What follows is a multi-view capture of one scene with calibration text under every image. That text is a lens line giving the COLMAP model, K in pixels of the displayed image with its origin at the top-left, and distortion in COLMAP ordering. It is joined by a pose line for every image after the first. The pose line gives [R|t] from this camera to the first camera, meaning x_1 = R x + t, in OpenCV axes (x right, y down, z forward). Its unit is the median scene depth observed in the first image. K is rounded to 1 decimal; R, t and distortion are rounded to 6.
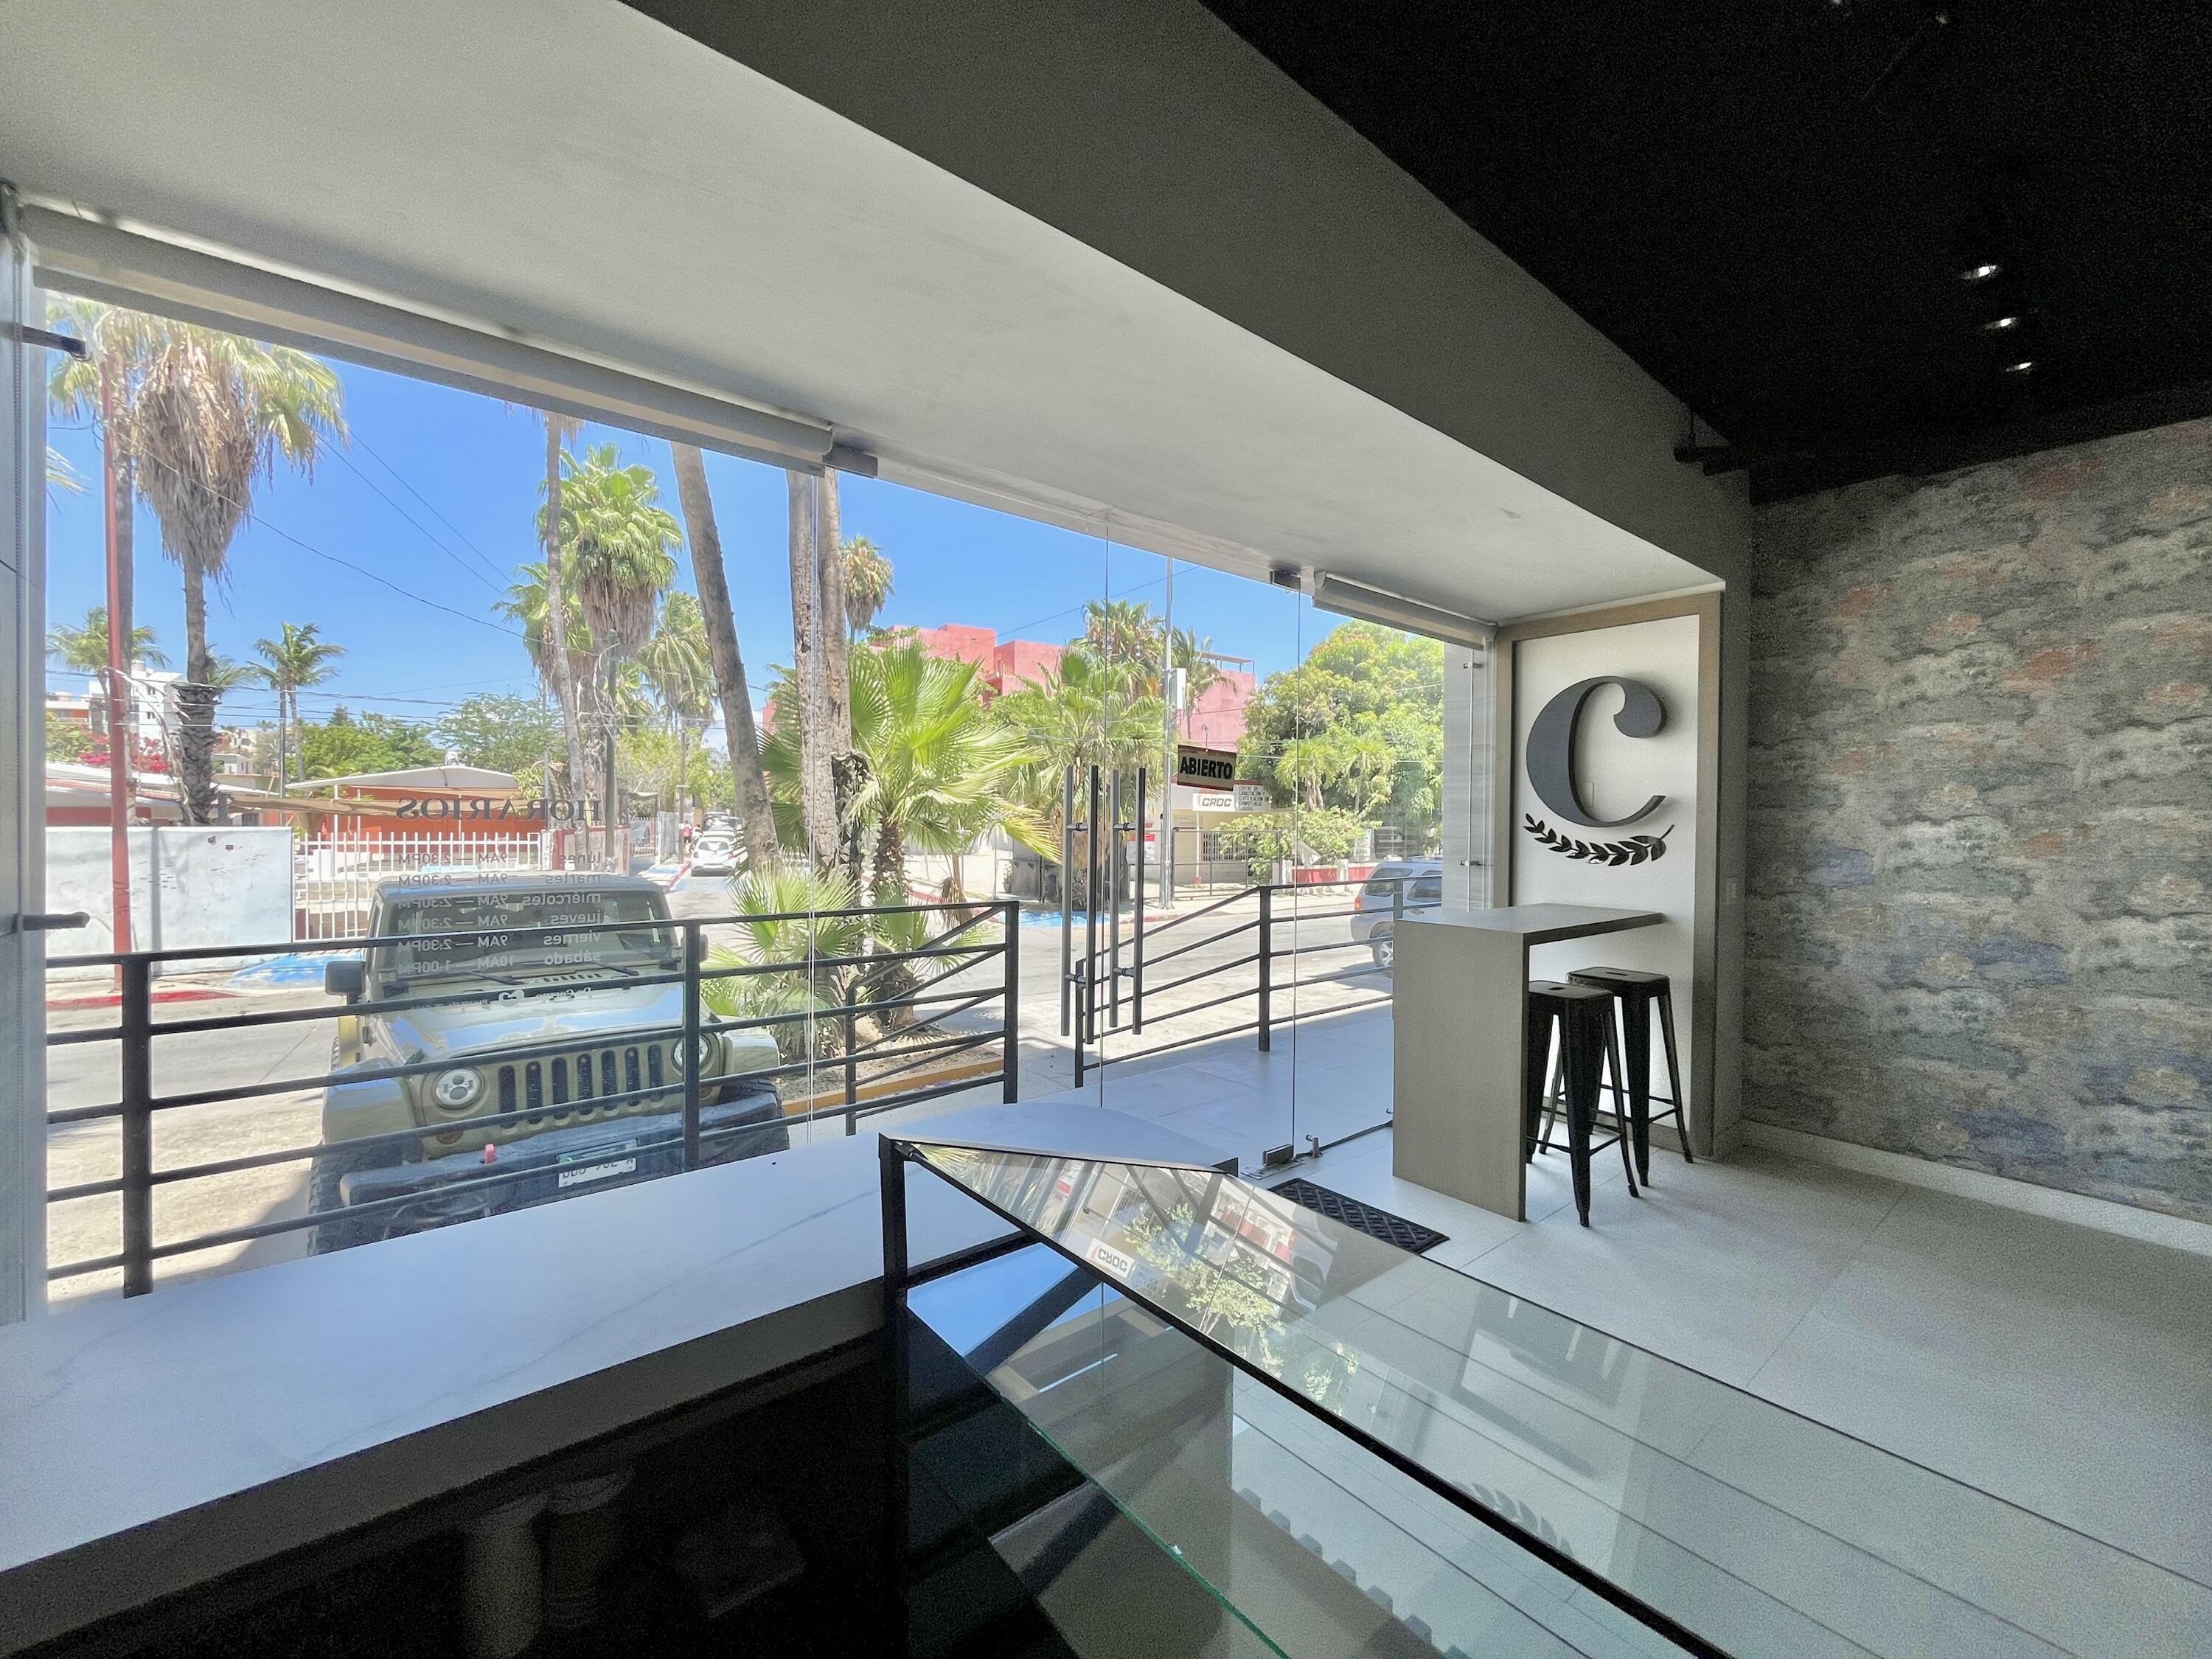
lens RADIAL K [[902.8, 0, 1106.0], [0, 902.8, 829.5], [0, 0, 1]] dist [0.000642, -0.000190]
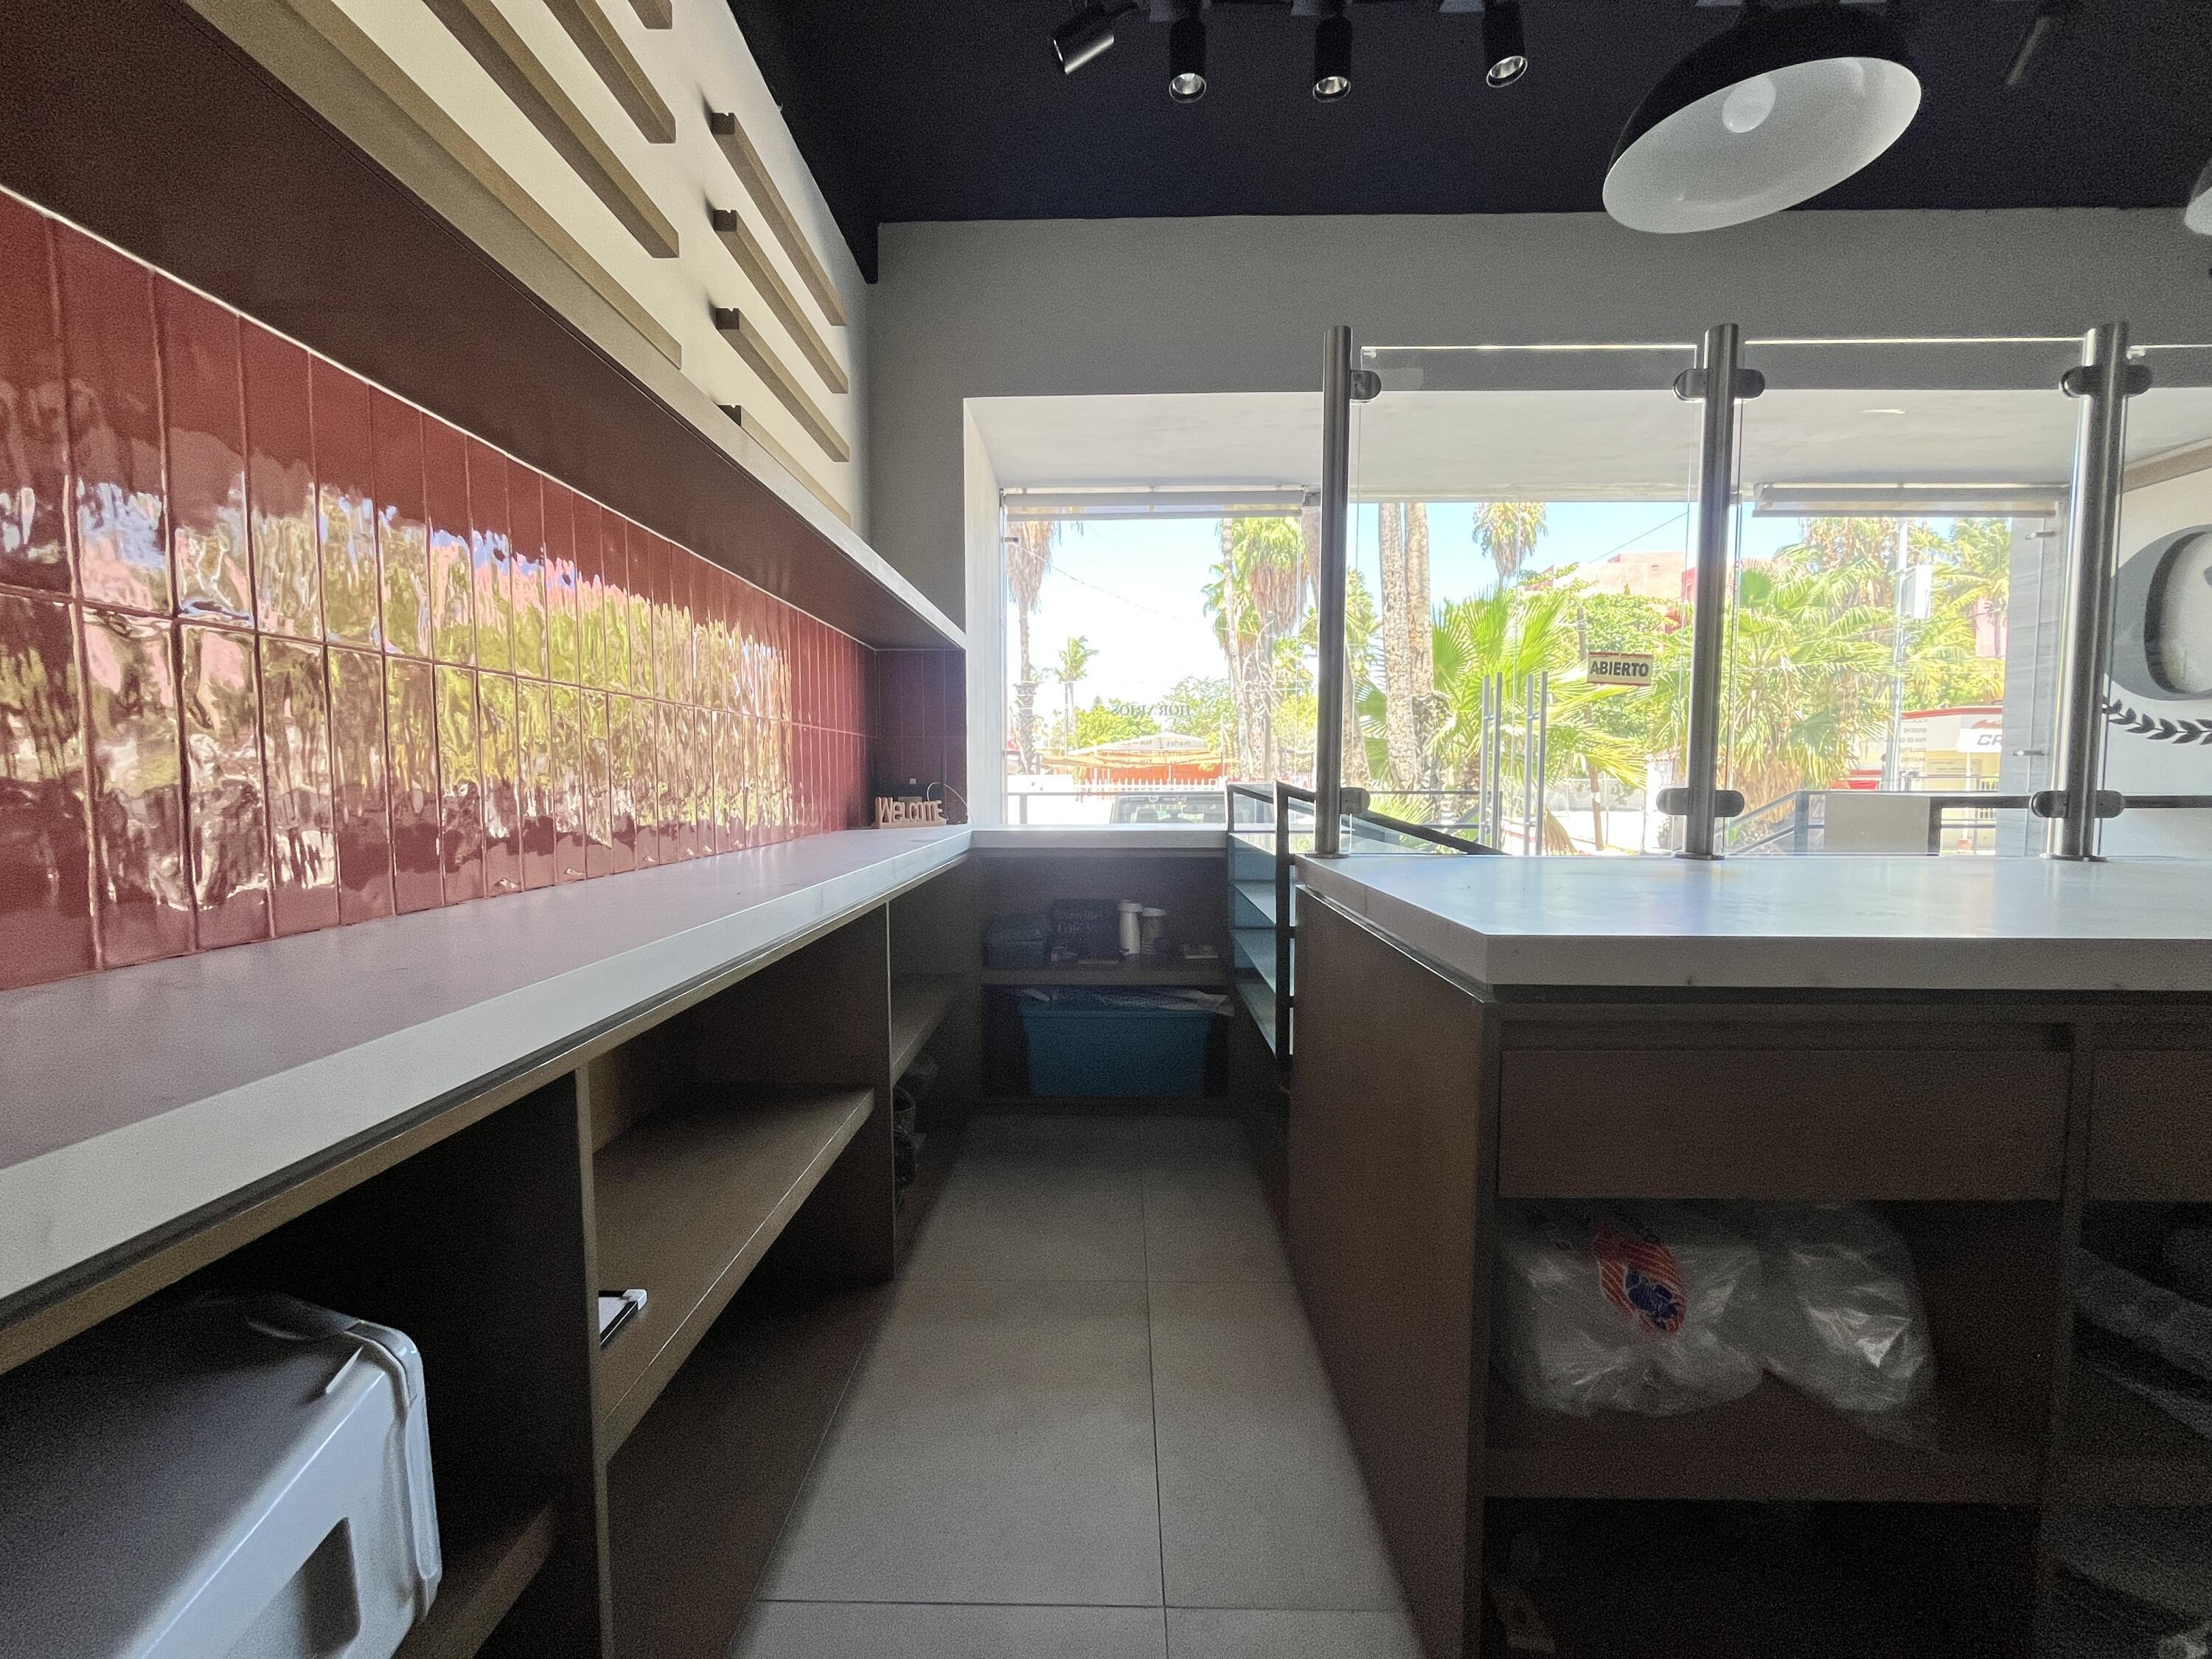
lens RADIAL K [[901.0, 0, 1103.3], [0, 901.0, 831.7], [0, 0, 1]] dist [-0.001498, -0.000658]
pose [[0.765548, 0.026658, -0.642827, 0.314014], [0.003607, 0.998948, 0.045722, 0.082808], [0.643369, -0.037321, 0.764646, -0.357798]]
